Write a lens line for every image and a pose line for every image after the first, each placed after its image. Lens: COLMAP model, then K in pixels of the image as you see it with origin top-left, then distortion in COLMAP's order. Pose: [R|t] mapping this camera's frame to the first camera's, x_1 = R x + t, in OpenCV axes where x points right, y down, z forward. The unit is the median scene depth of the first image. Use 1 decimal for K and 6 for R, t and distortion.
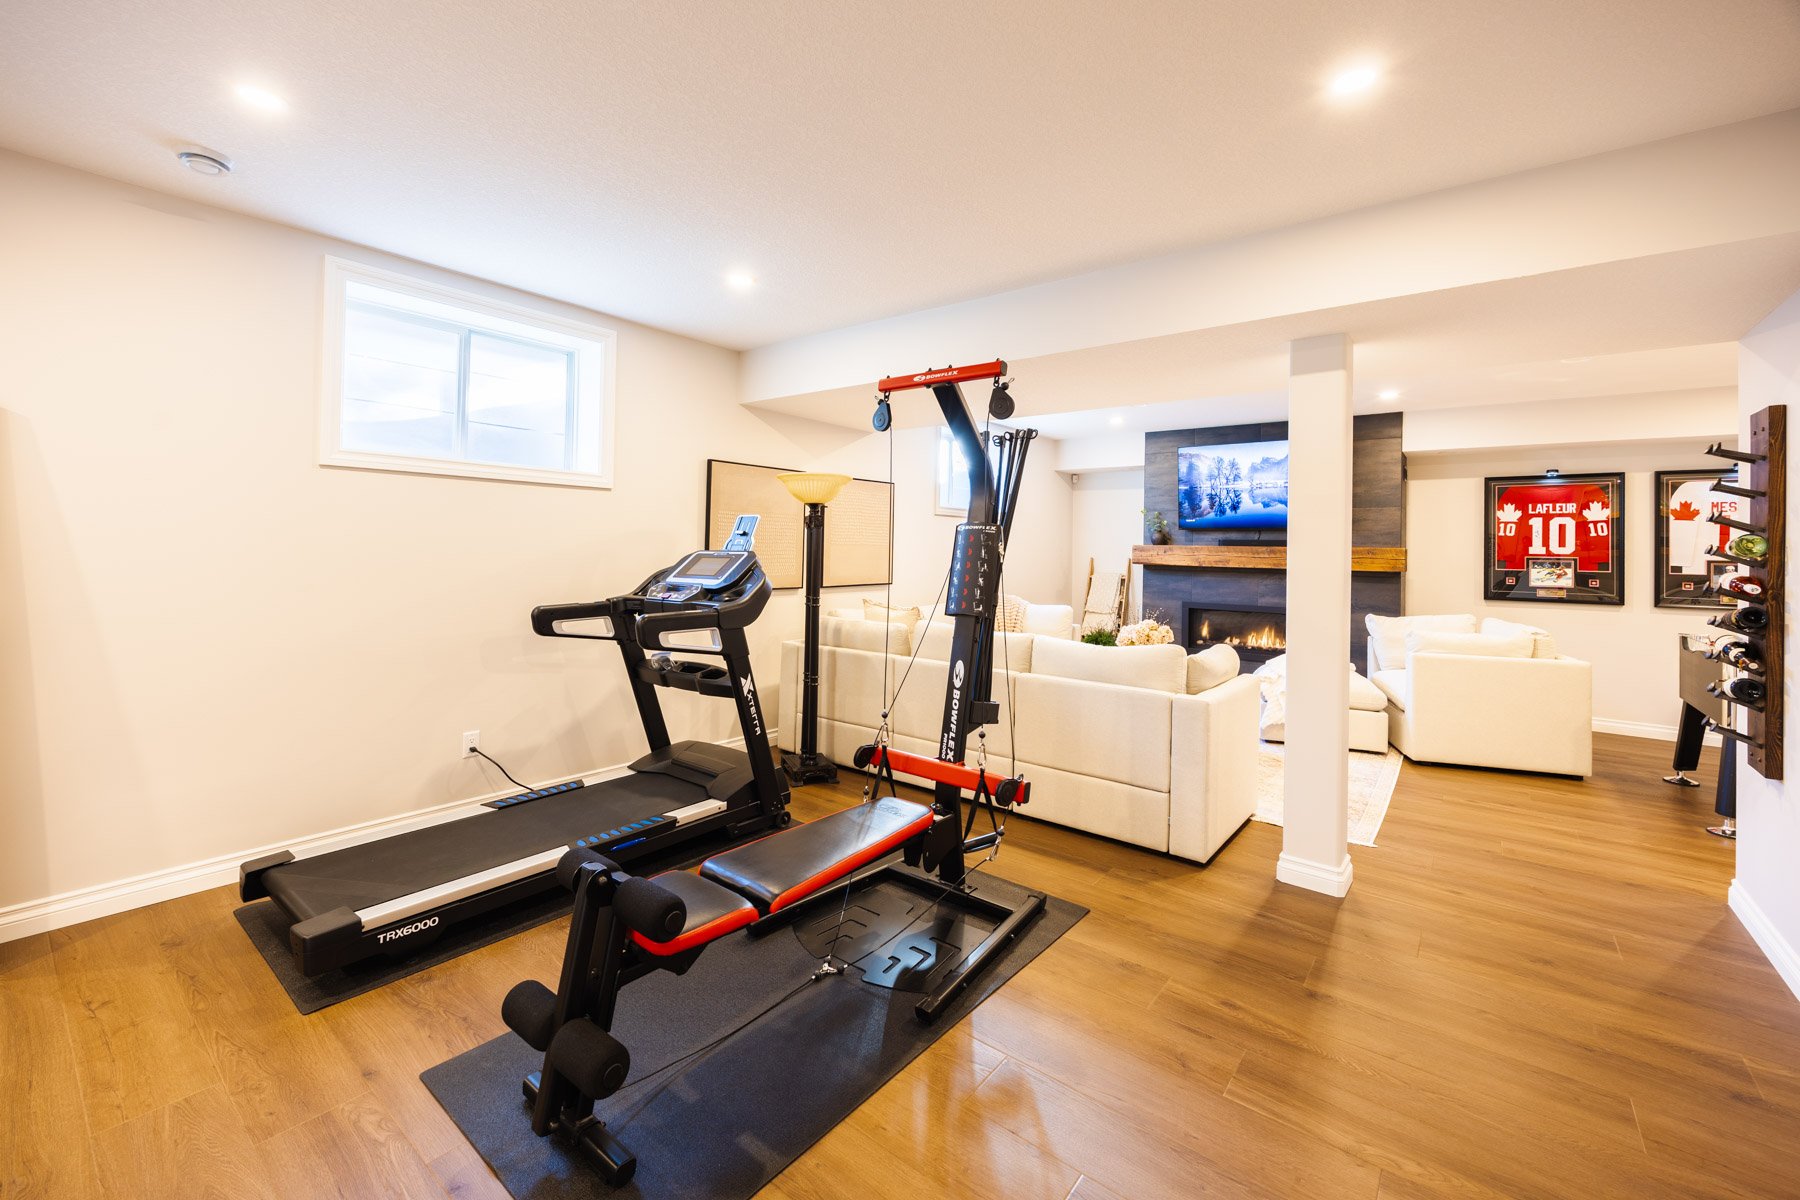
lens RADIAL K [[754.0, 0, 853.1], [0, 754.0, 537.6], [0, 0, 1]] dist [-0.001181, -0.001168]
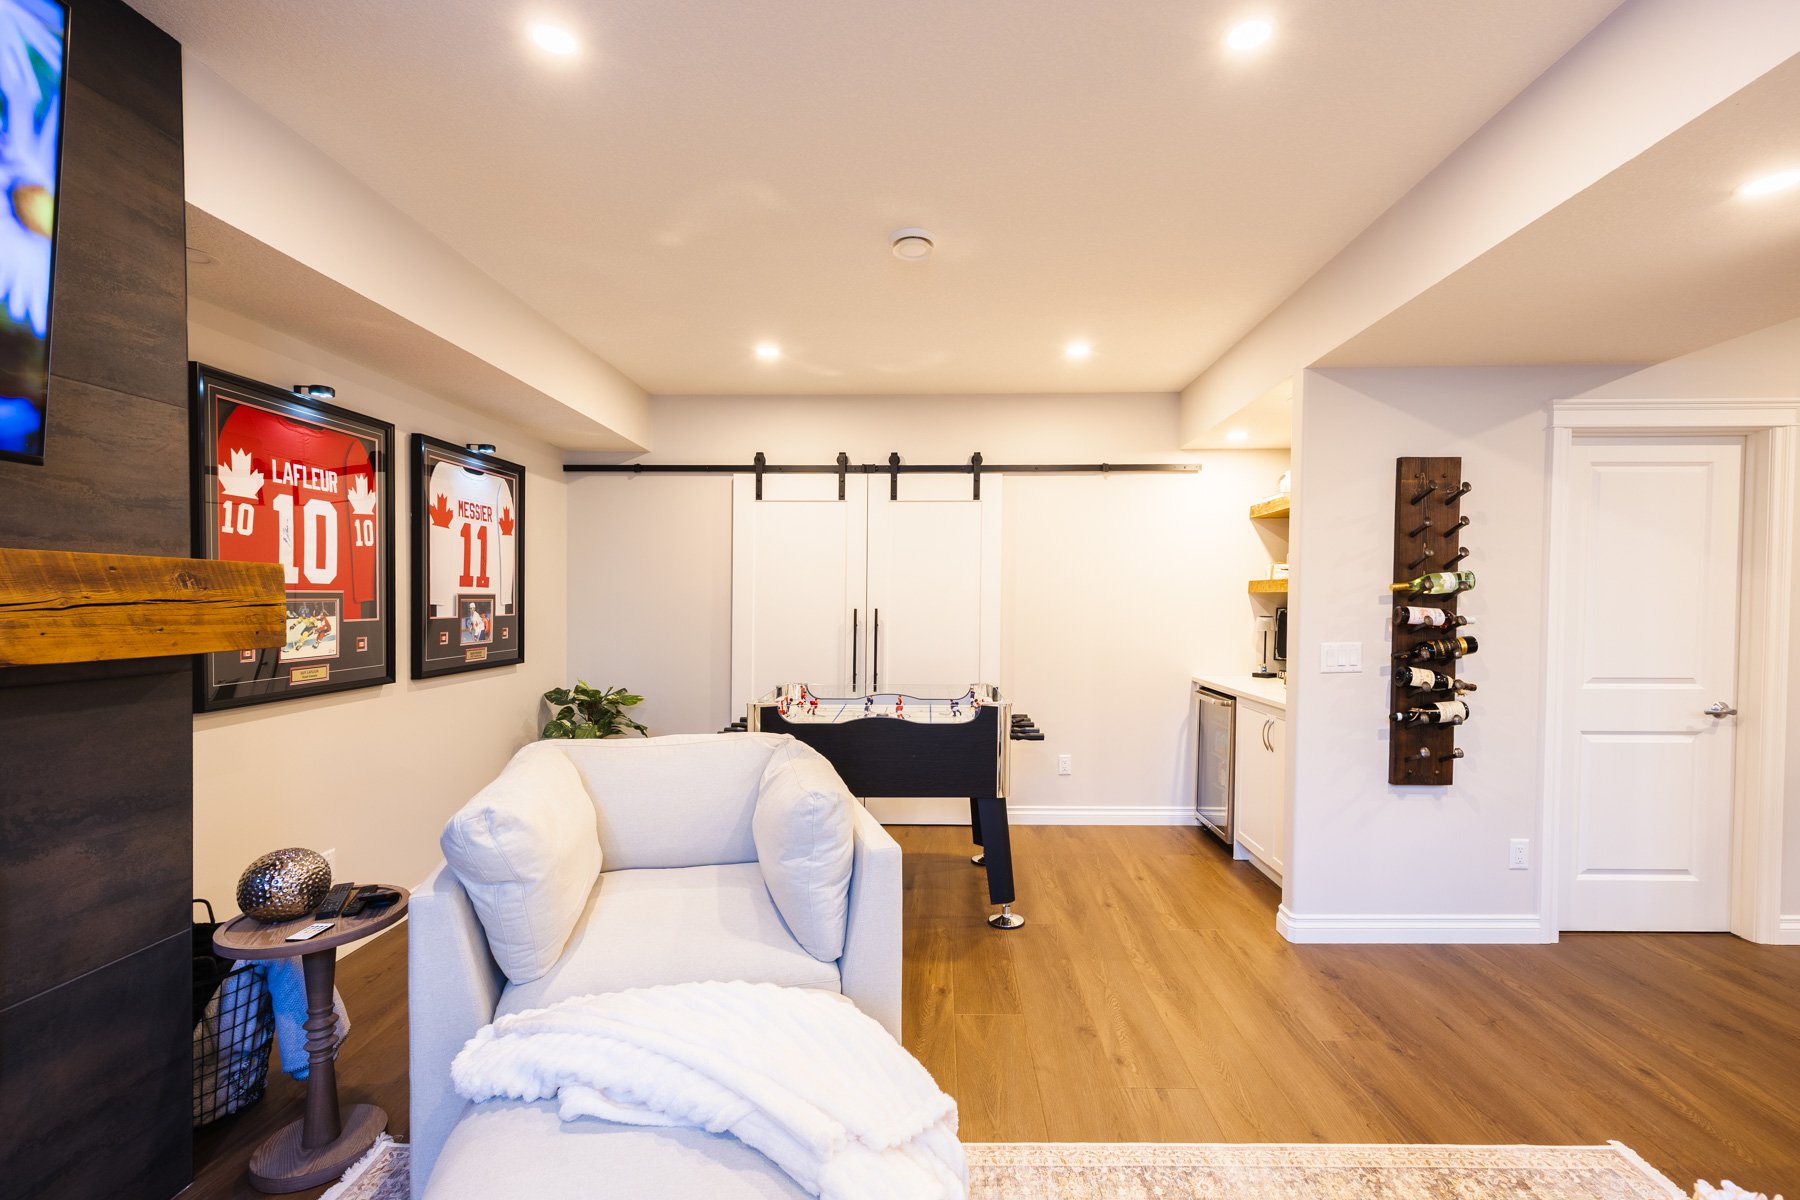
lens RADIAL K [[798.7, 0, 913.1], [0, 798.7, 617.1], [0, 0, 1]] dist [0.009692, -0.000840]
pose [[-0.628570, -0.033739, 0.777021, 0.352031], [-0.020178, 0.999430, 0.027073, 0.021415], [-0.777492, 0.001338, -0.628892, 1.014627]]
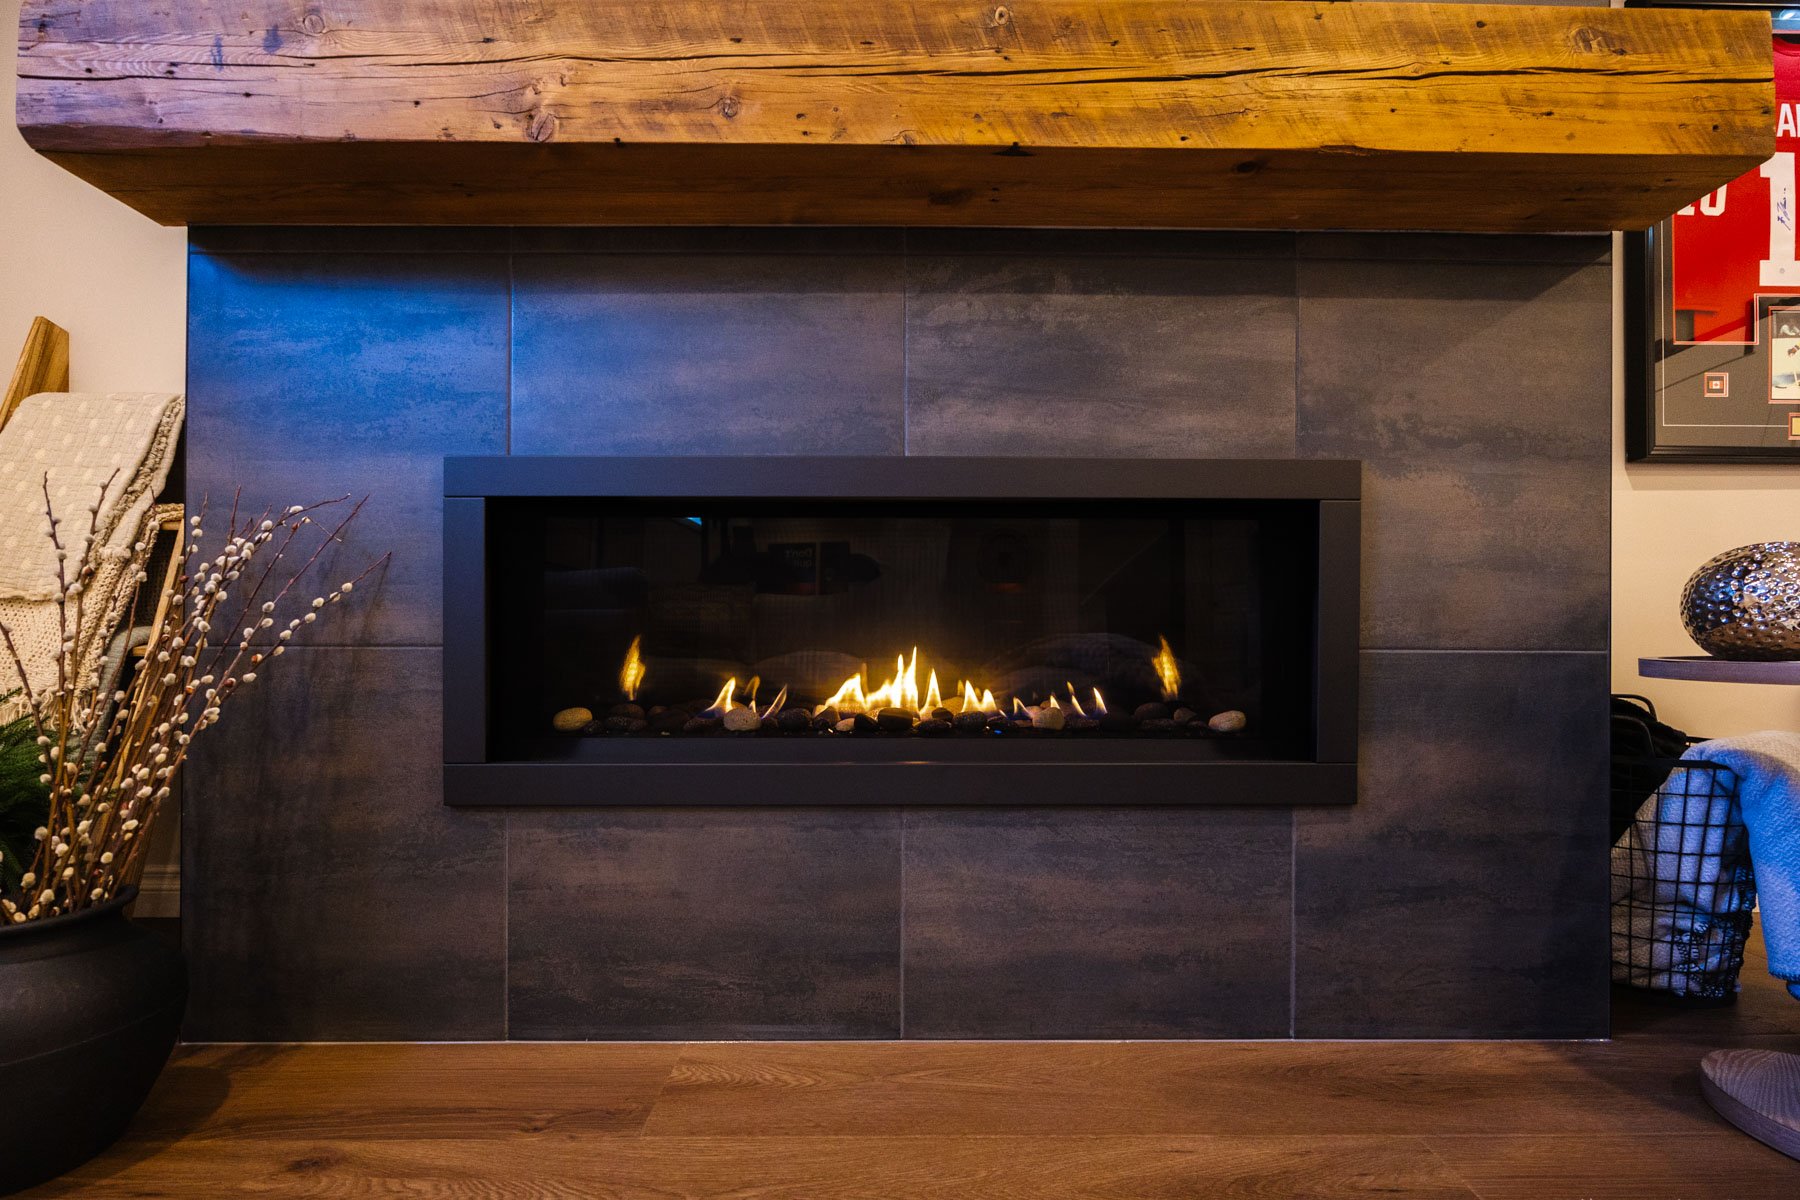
lens RADIAL K [[754.0, 0, 924.5], [0, 754.0, 628.0], [0, 0, 1]] dist [-0.001181, -0.001168]
pose [[0.744208, -0.006781, 0.667914, 0.498721], [0.002108, 0.999967, 0.007804, 0.143339], [-0.667945, -0.004399, 0.744198, 1.009521]]
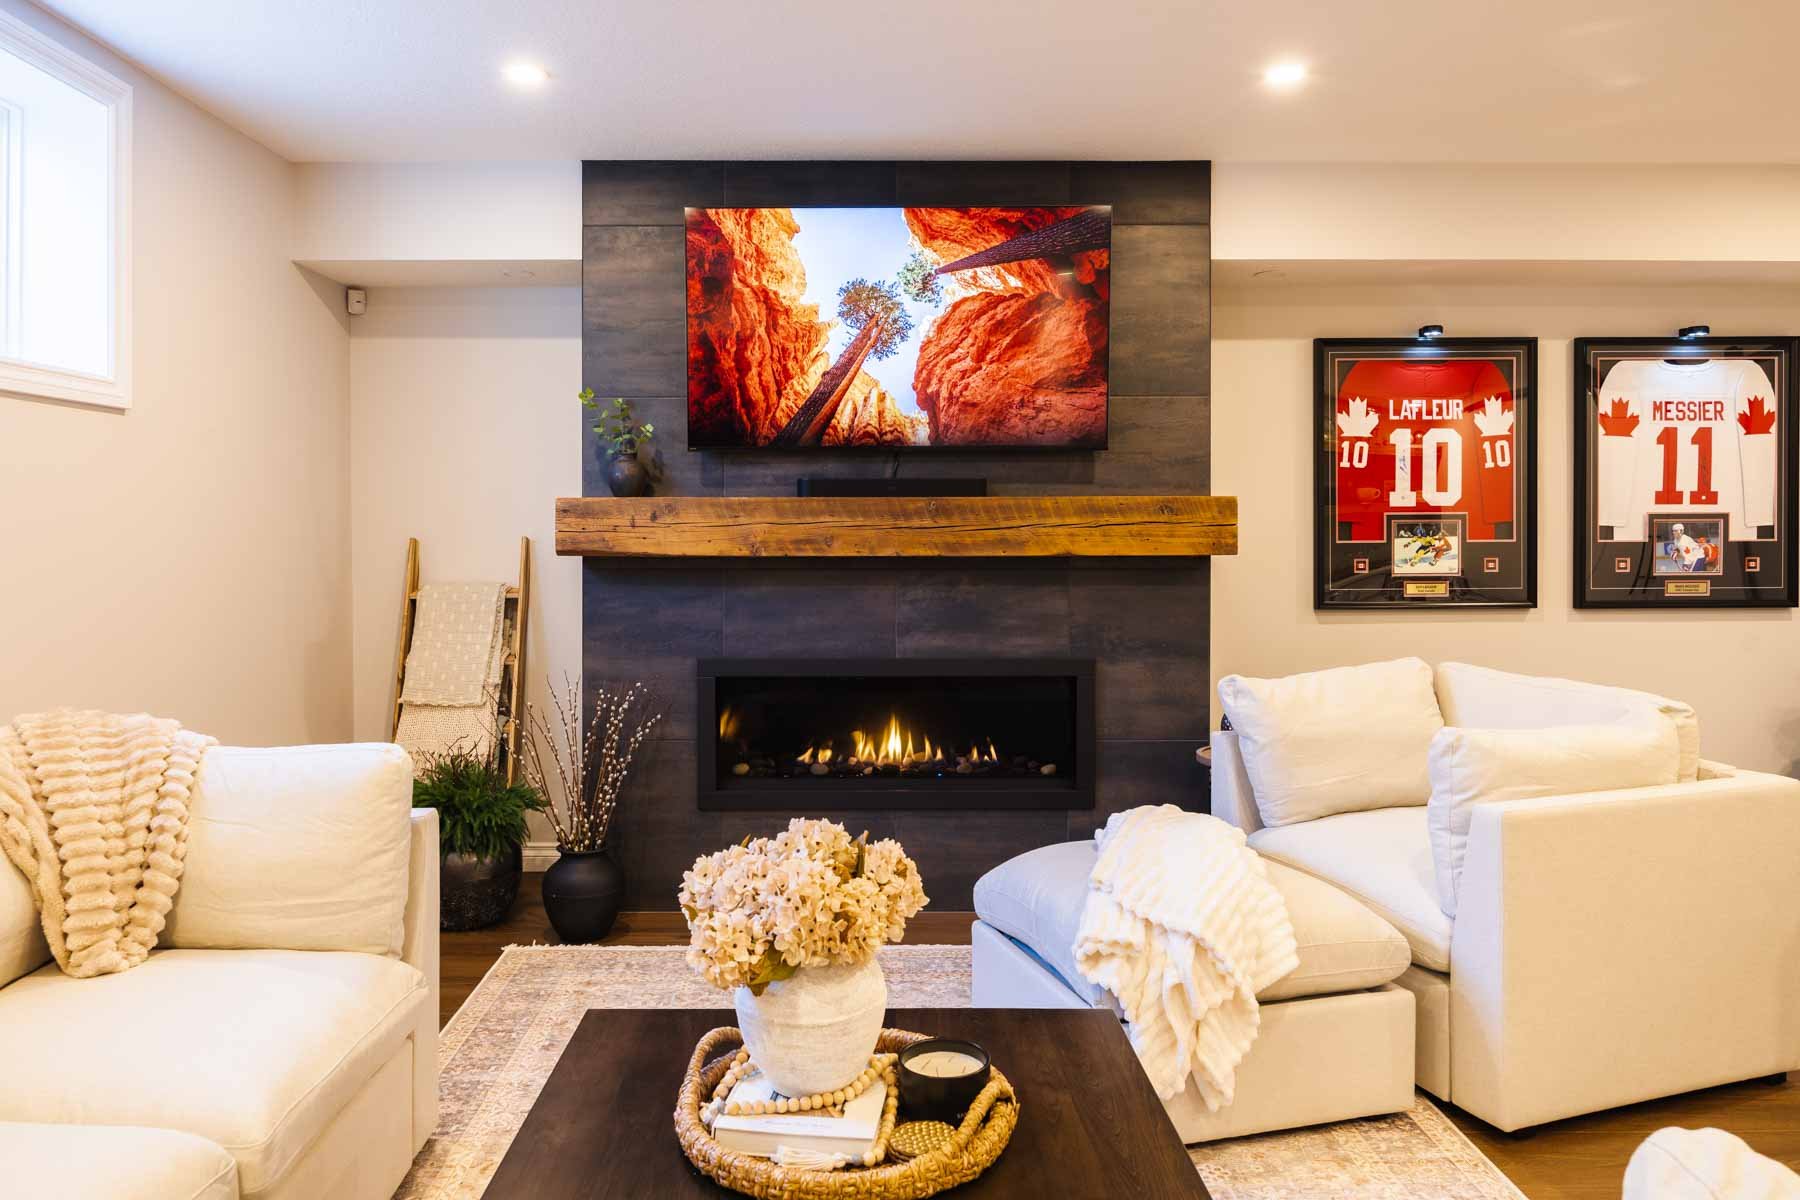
lens RADIAL K [[1275.7, 0, 882.6], [0, 1275.7, 519.5], [0, 0, 1]] dist [-0.006281, 0.009946]
pose [[0.755419, -0.018348, 0.654985, 0.146653], [0.007747, 0.999788, 0.019072, 0.012247], [-0.655196, -0.009333, 0.755401, 0.616426]]
